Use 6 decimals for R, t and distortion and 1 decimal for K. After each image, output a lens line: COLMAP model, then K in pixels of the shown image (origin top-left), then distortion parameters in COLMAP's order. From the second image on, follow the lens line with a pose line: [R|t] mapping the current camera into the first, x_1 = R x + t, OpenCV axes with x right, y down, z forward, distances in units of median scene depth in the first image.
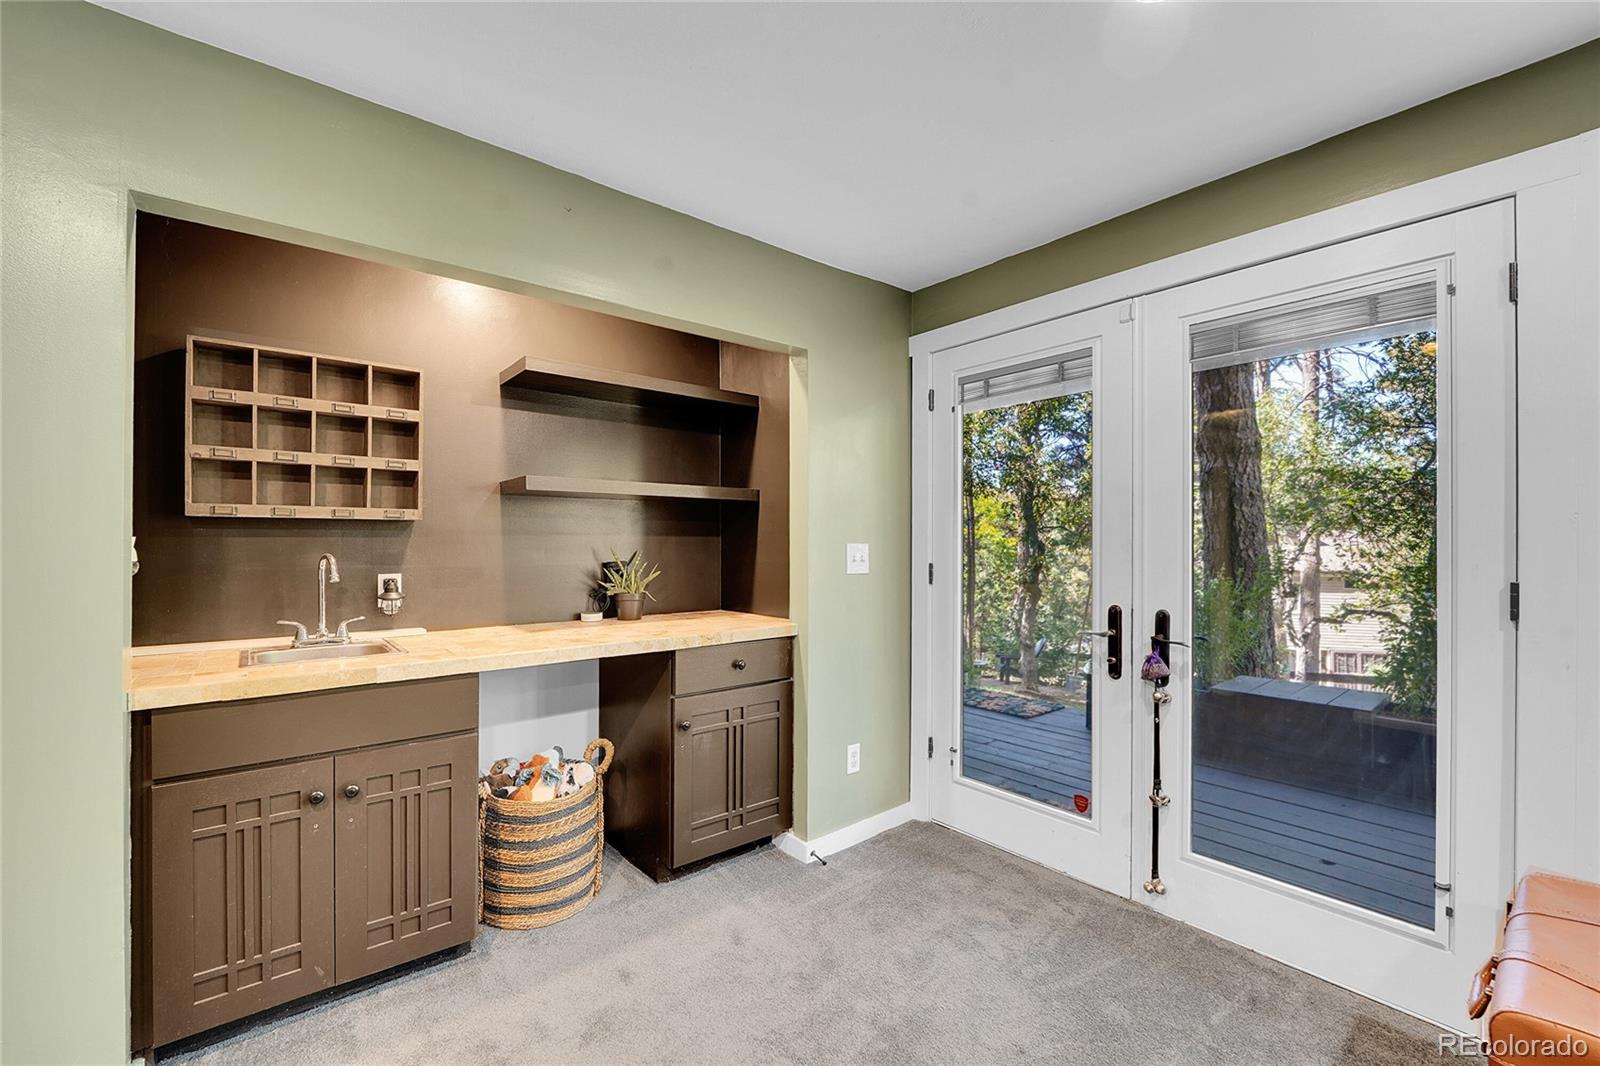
lens RADIAL K [[659.1, 0, 787.4], [0, 659.1, 539.2], [0, 0, 1]] dist [-0.012601, -0.000310]
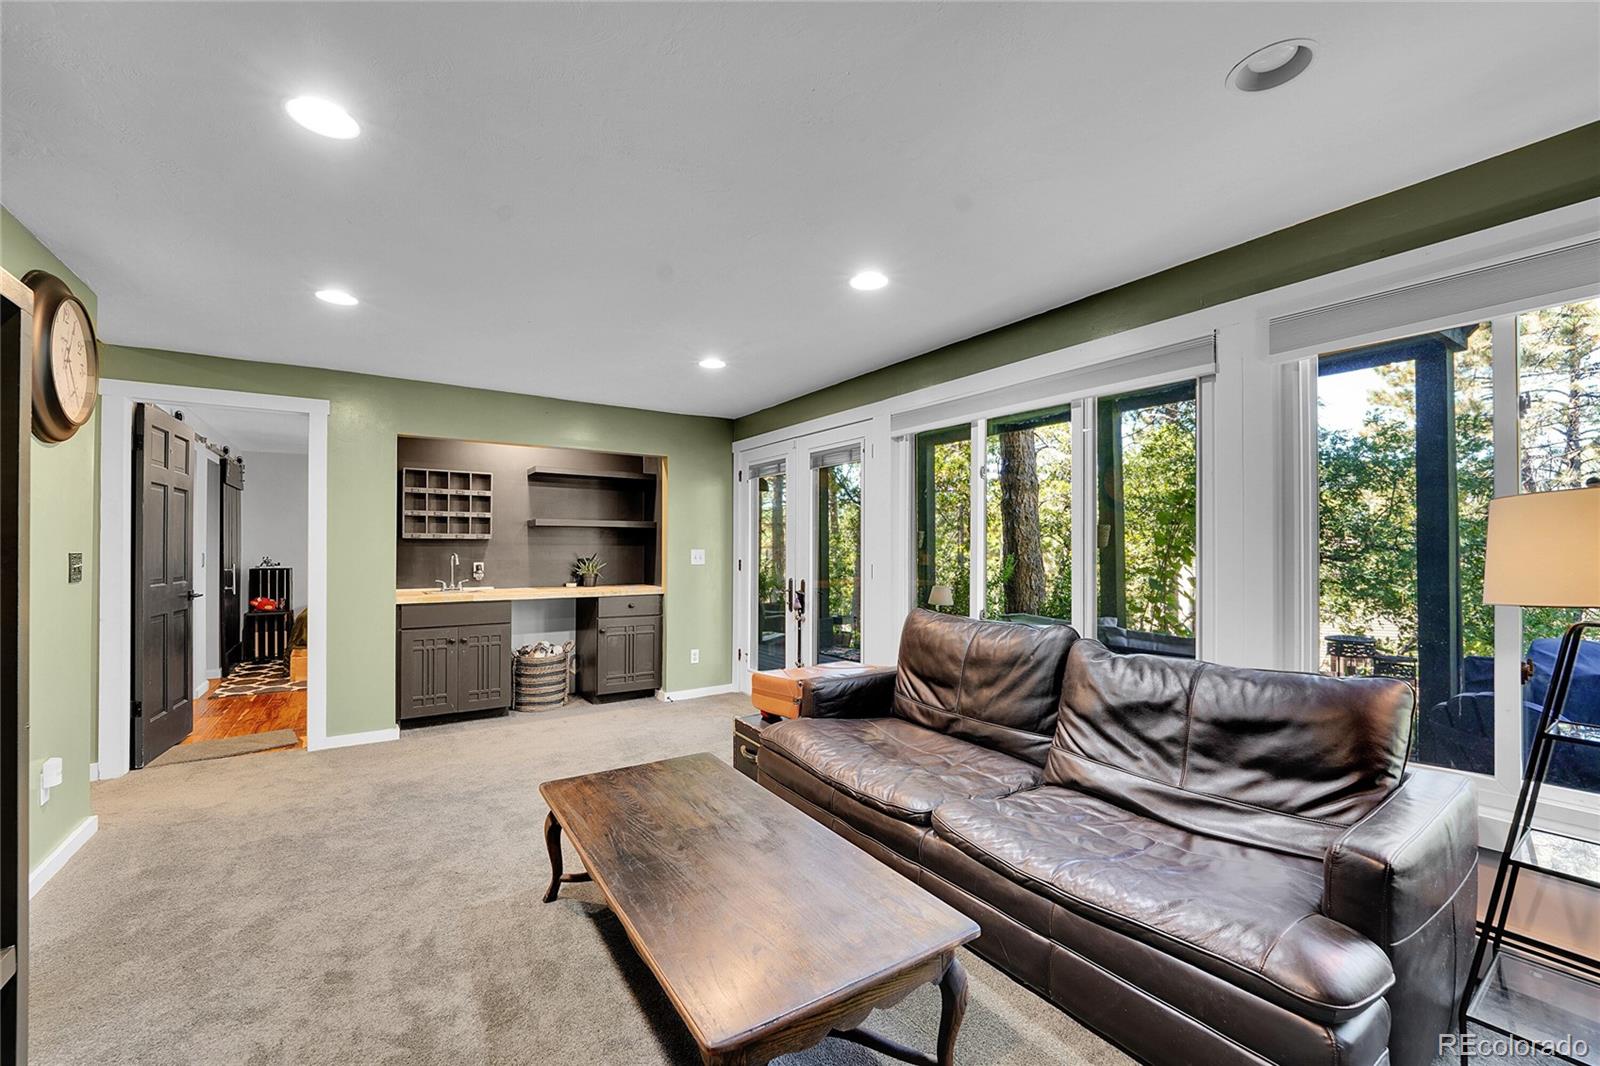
lens RADIAL K [[659.1, 0, 788.4], [0, 659.1, 545.9], [0, 0, 1]] dist [-0.012601, -0.000310]
pose [[0.993600, 0.000284, -0.112958, 0.733592], [-0.000433, 0.999999, -0.001300, -0.002761], [0.112958, 0.001341, 0.993599, -1.167389]]
